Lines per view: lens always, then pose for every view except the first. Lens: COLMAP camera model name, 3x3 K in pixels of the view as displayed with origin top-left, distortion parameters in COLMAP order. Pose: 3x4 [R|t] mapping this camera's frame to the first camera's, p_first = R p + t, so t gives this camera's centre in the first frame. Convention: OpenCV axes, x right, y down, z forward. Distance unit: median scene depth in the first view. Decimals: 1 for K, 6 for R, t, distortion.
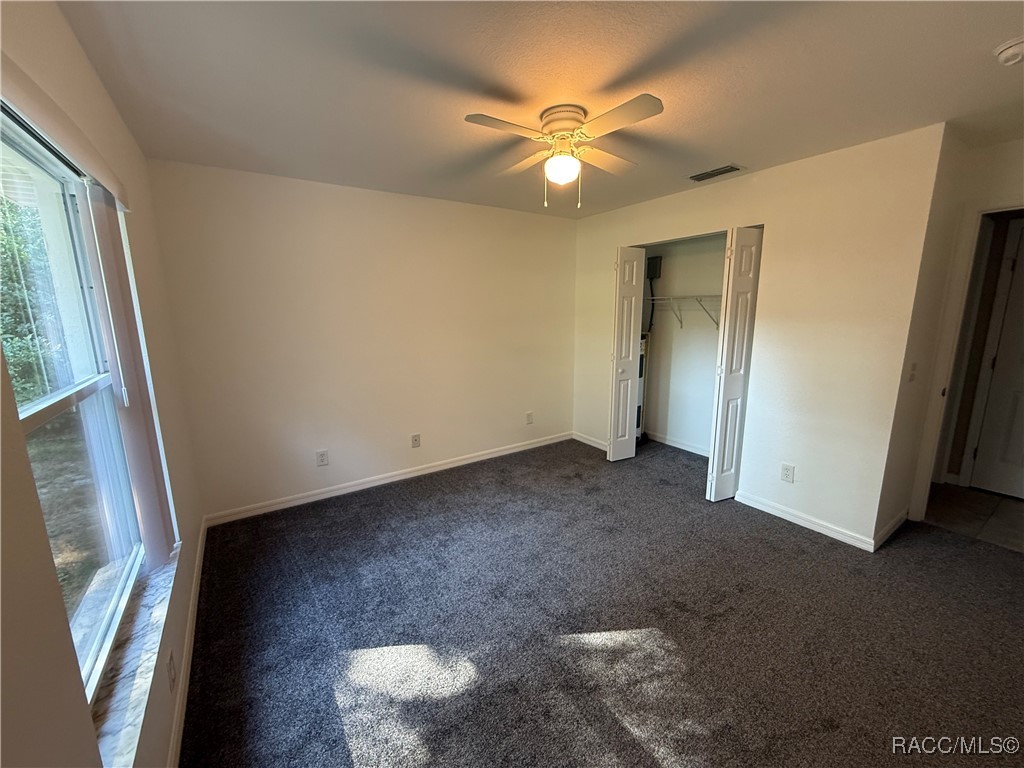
lens RADIAL K [[409.0, 0, 510.2], [0, 409.0, 384.0], [0, 0, 1]] dist [0.001375, 0.000128]
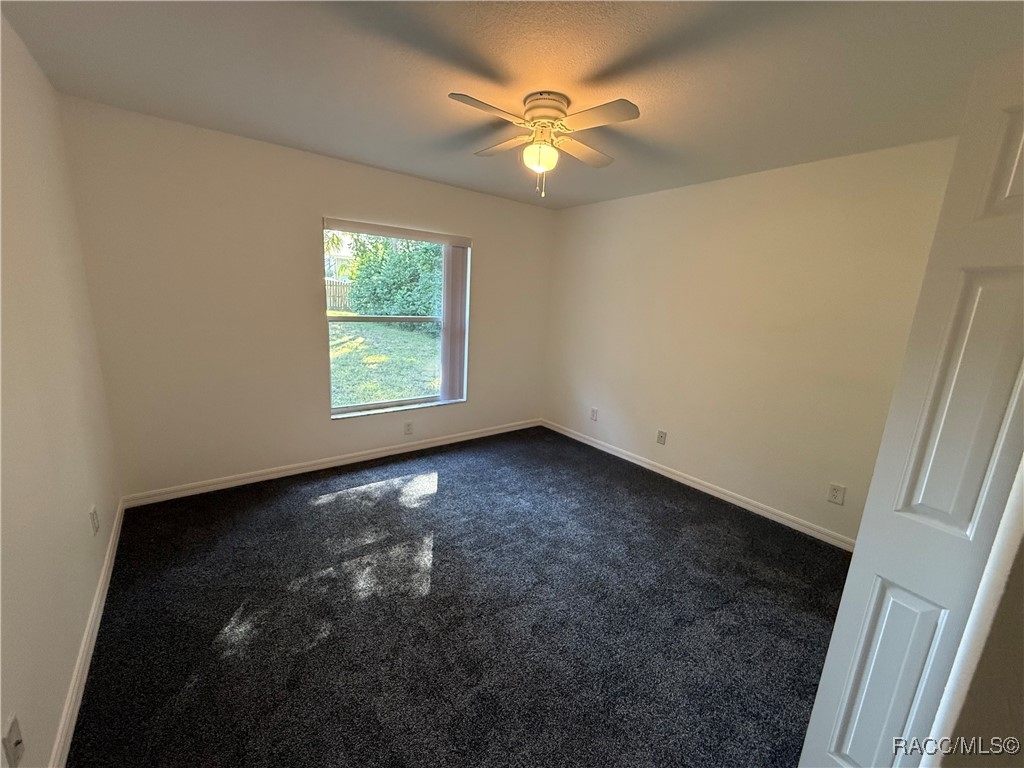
lens RADIAL K [[409.0, 0, 512.0], [0, 409.0, 381.2], [0, 0, 1]] dist [0.001375, 0.000128]
pose [[0.071272, 0.213206, -0.974404, 0.809587], [-0.238758, 0.952136, 0.190870, -0.110612], [0.968460, 0.219043, 0.118765, 0.605937]]
